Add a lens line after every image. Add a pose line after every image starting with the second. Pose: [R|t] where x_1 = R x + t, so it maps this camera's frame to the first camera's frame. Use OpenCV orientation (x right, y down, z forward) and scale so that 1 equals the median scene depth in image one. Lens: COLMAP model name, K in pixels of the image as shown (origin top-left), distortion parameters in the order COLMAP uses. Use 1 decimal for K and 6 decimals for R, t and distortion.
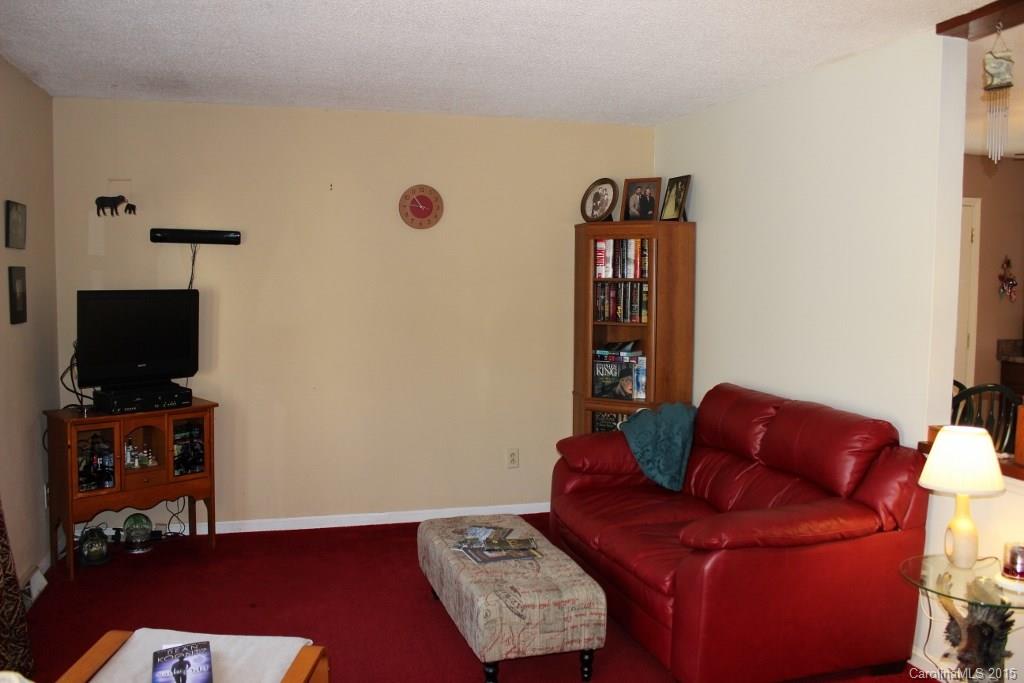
lens RADIAL K [[857.5, 0, 512.0], [0, 857.5, 341.5], [0, 0, 1]] dist [-0.114277, 0.000840]
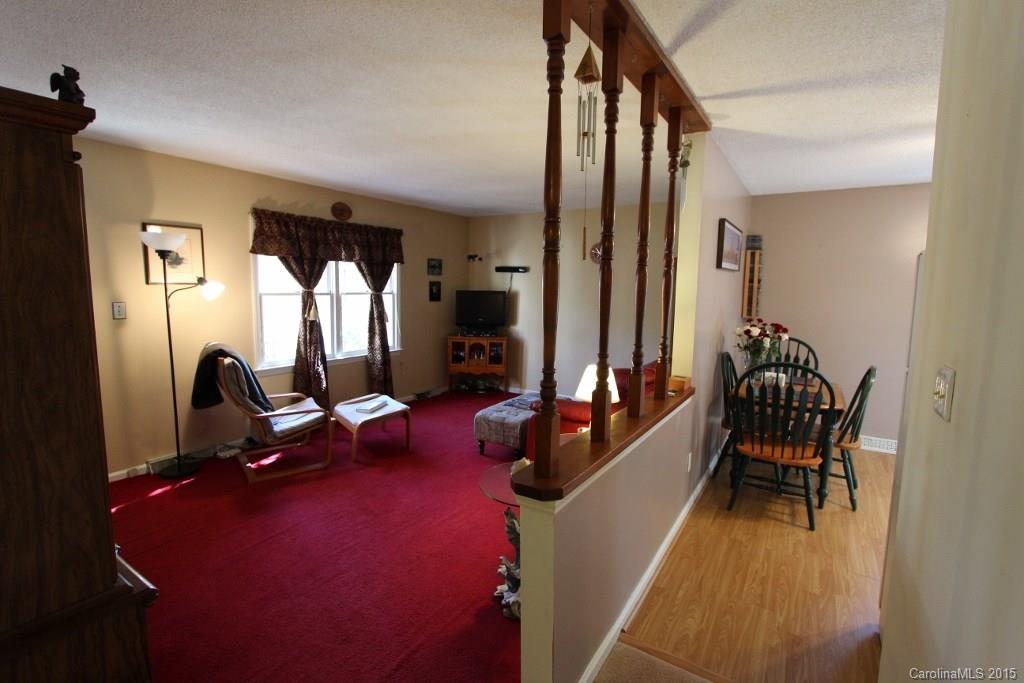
lens RADIAL K [[472.7, 0, 511.7], [0, 472.7, 335.6], [0, 0, 1]] dist [-0.015561, 0.001137]
pose [[0.659857, 0.082198, -0.746882, 0.680395], [-0.068036, 0.996451, 0.049555, -0.001357], [0.748305, 0.018116, 0.663108, 0.094264]]
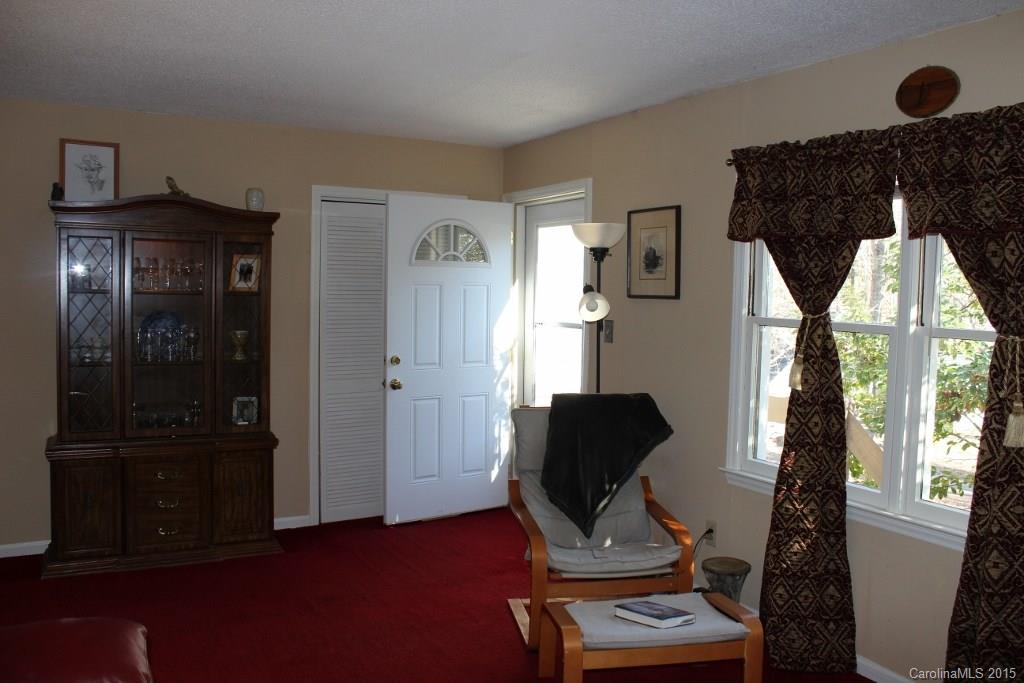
lens RADIAL K [[857.5, 0, 512.0], [0, 857.5, 341.5], [0, 0, 1]] dist [-0.114277, 0.000840]
pose [[-0.973211, -0.011626, -0.229620, 0.053399], [-0.043953, 0.989709, 0.136177, -0.085741], [0.225674, 0.142621, -0.963707, 1.099098]]
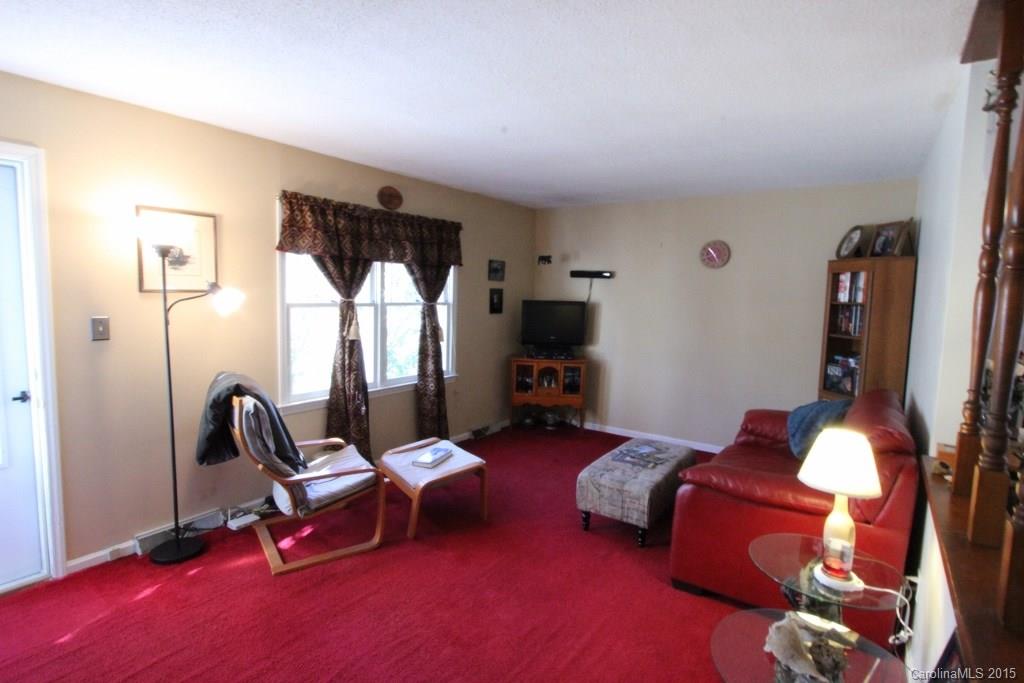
lens RADIAL K [[516.5, 0, 514.2], [0, 516.5, 335.9], [0, 0, 1]] dist [-0.016475, 0.000004]
pose [[0.627179, 0.075318, -0.775225, 0.455611], [-0.078353, 0.996366, 0.033413, -0.009261], [0.774924, 0.039786, 0.630801, 0.118278]]
